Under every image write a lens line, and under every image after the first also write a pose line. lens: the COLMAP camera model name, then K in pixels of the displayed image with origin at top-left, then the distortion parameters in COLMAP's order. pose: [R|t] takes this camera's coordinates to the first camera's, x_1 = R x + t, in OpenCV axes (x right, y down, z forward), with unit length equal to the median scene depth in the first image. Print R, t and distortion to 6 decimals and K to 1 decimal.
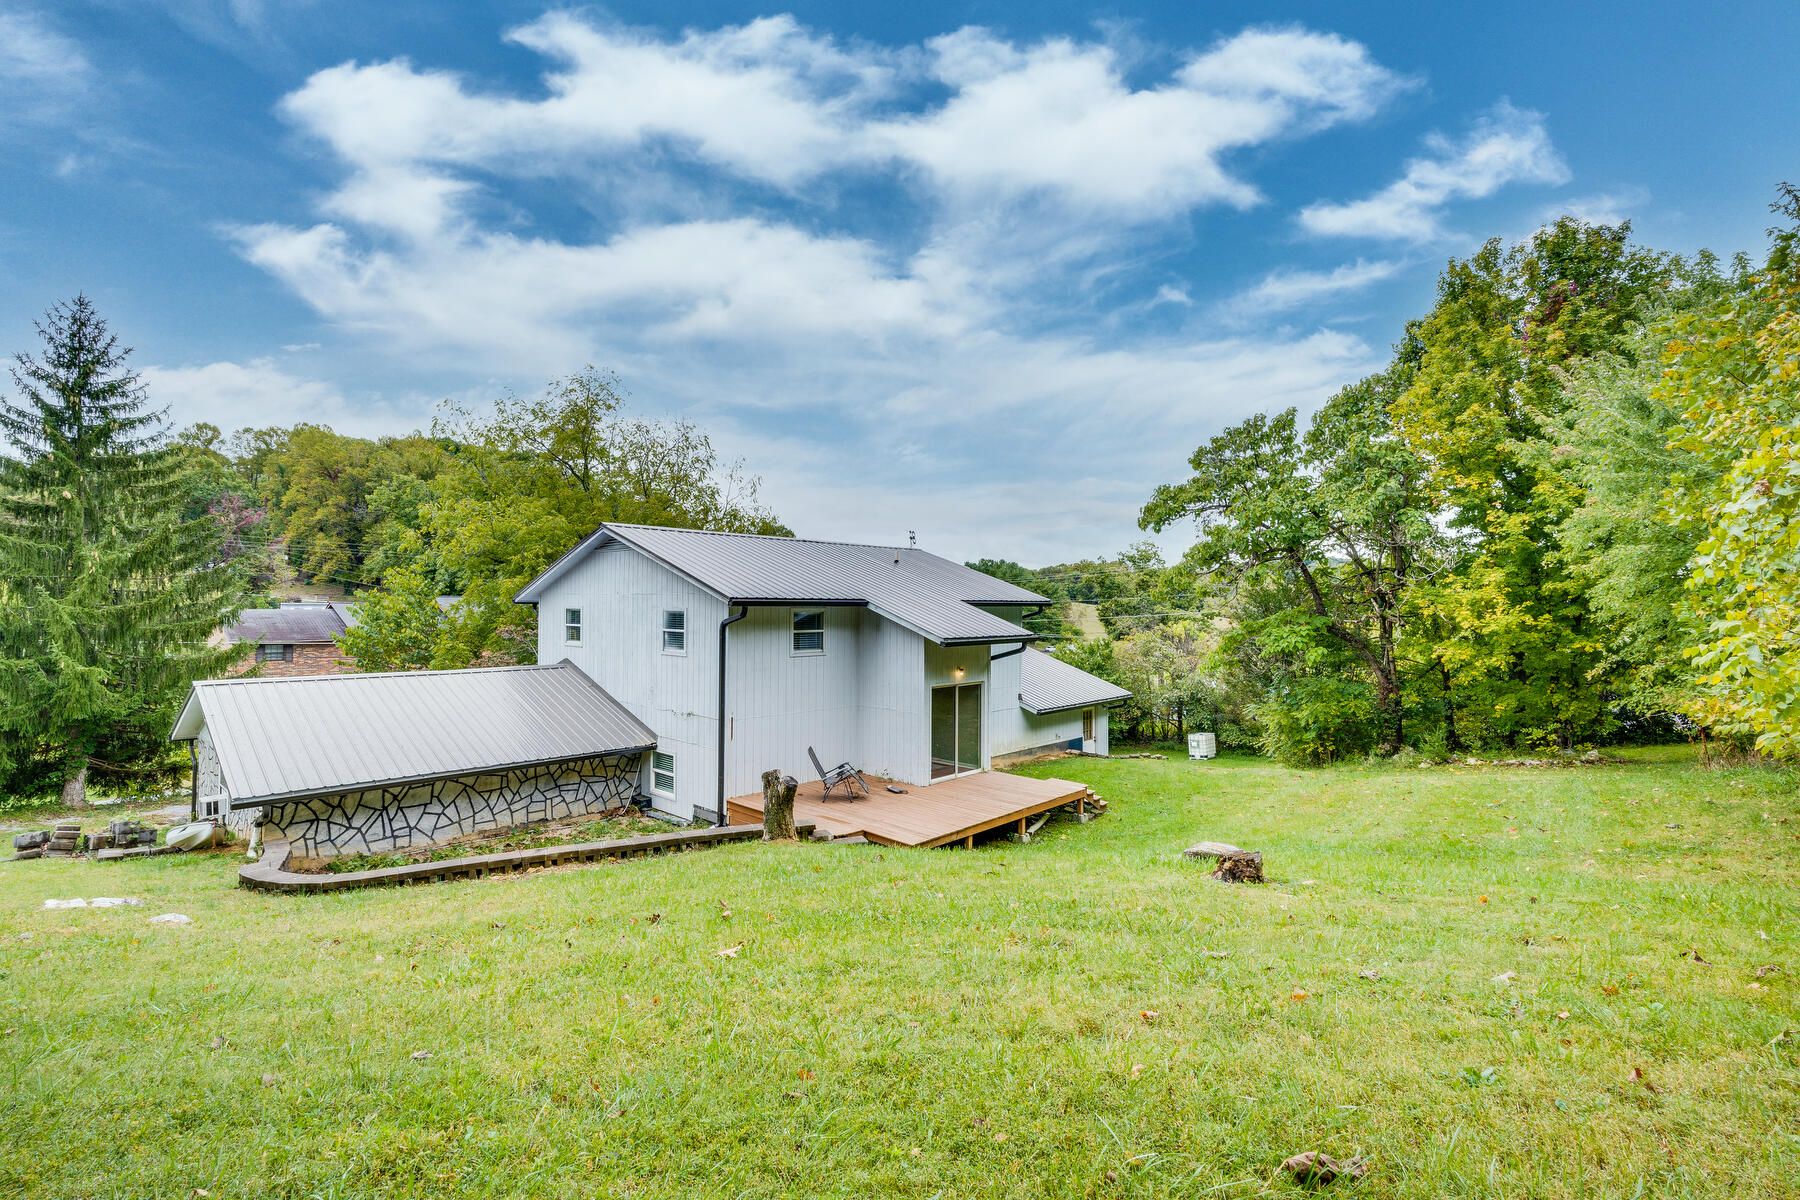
lens RADIAL K [[823.1, 0, 898.4], [0, 823.1, 601.4], [0, 0, 1]] dist [-0.000869, -0.000485]
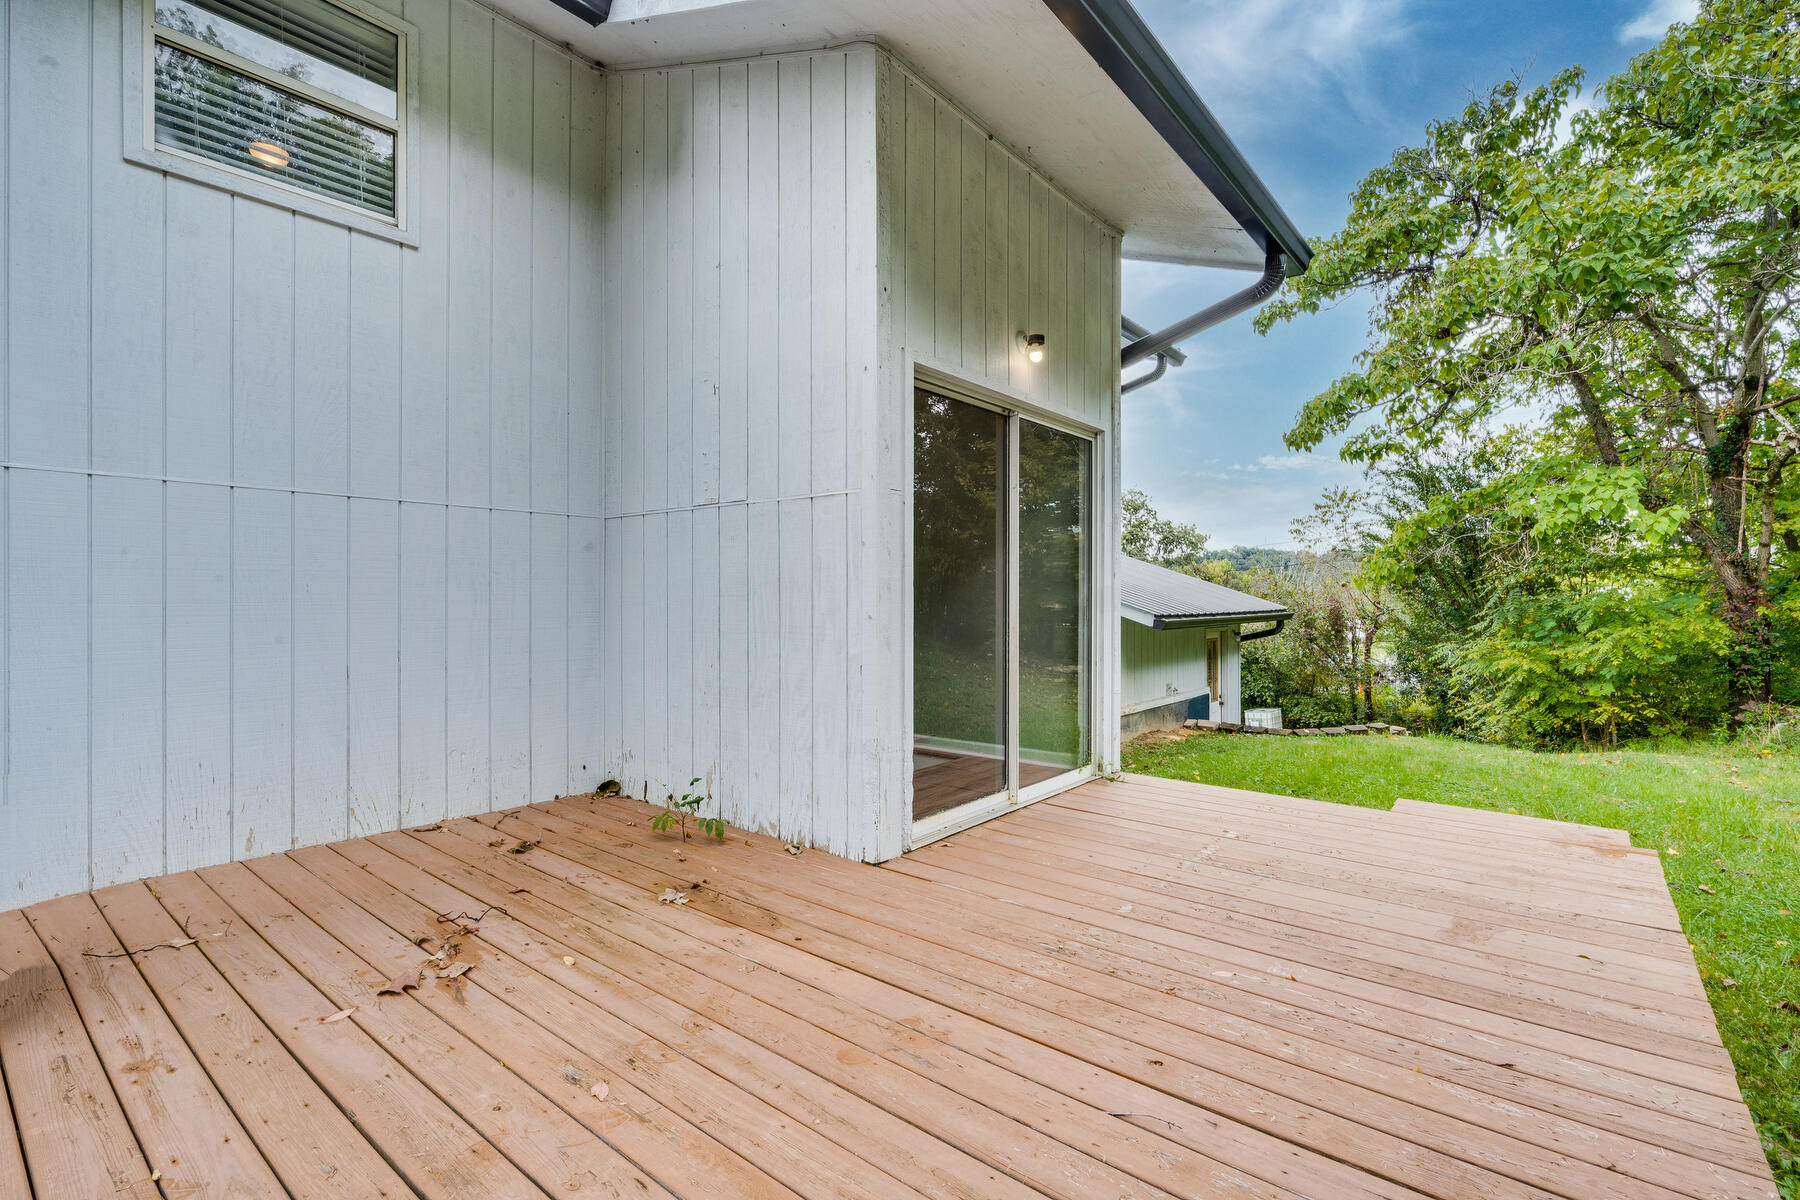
lens RADIAL K [[823.1, 0, 901.4], [0, 823.1, 598.6], [0, 0, 1]] dist [-0.000869, -0.000485]
pose [[0.997361, -0.006313, 0.072329, 0.021837], [0.006354, 0.999980, -0.000330, 0.151410], [-0.072326, 0.000789, 0.997381, 0.754884]]
